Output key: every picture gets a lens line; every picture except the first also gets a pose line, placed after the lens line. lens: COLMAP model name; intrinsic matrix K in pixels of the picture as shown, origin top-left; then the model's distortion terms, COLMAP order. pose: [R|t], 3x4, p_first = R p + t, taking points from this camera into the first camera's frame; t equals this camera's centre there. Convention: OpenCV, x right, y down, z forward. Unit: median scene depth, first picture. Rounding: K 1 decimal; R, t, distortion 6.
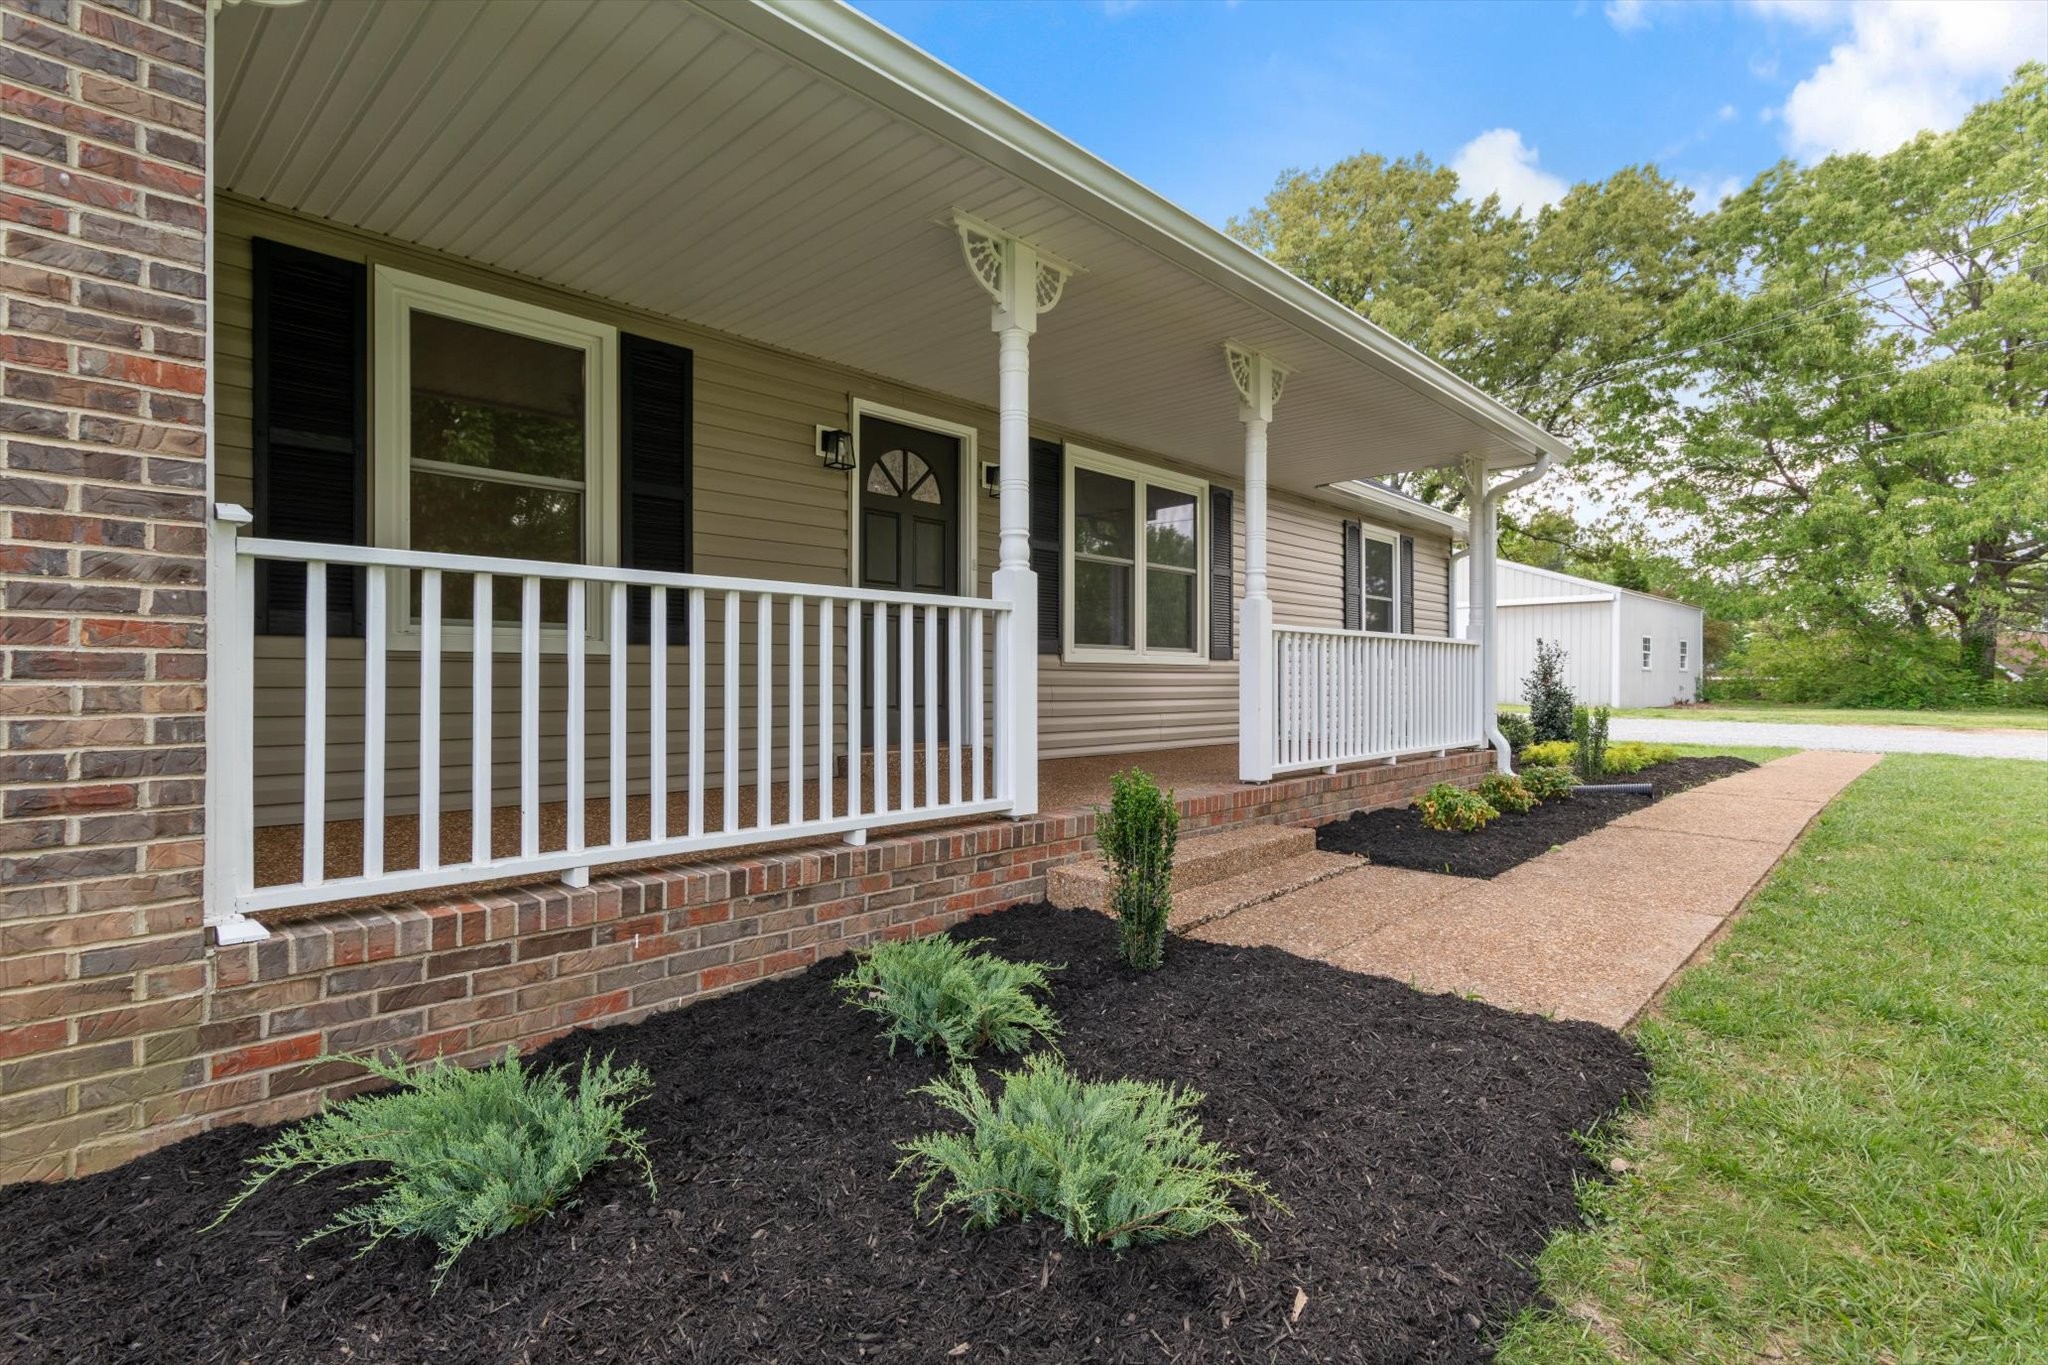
lens RADIAL K [[994.7, 0, 1021.1], [0, 994.7, 672.3], [0, 0, 1]] dist [0.000805, -0.000128]
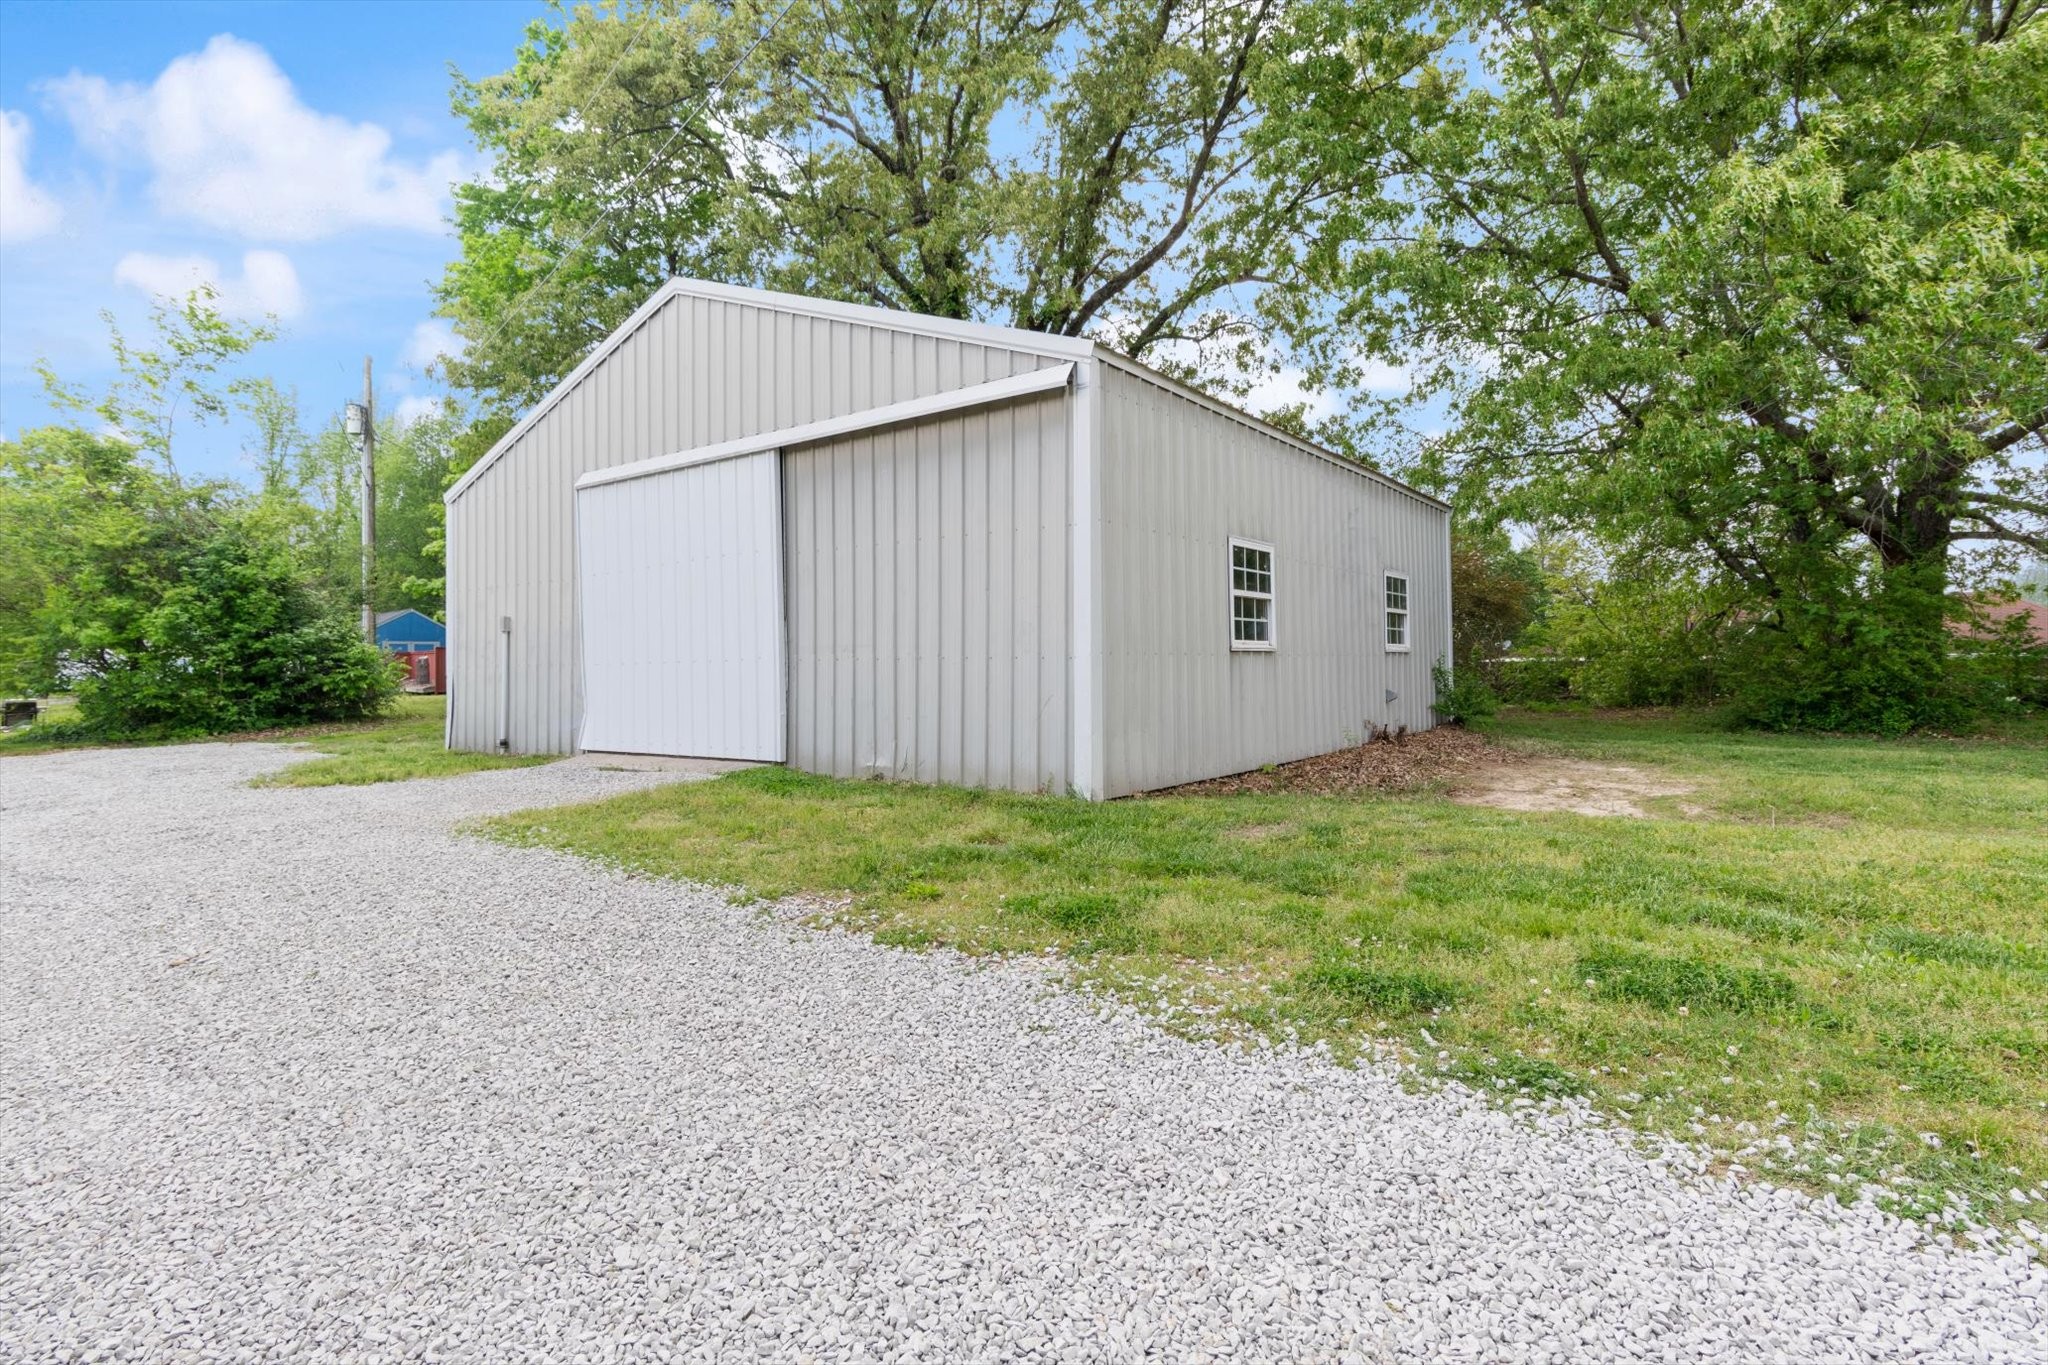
lens RADIAL K [[994.7, 0, 1021.1], [0, 994.7, 672.3], [0, 0, 1]] dist [0.000805, -0.000128]
pose [[0.989794, -0.015326, 0.141681, 0.452868], [0.013620, 0.999823, 0.012997, -0.000607], [-0.141855, -0.010934, 0.989827, 0.618740]]
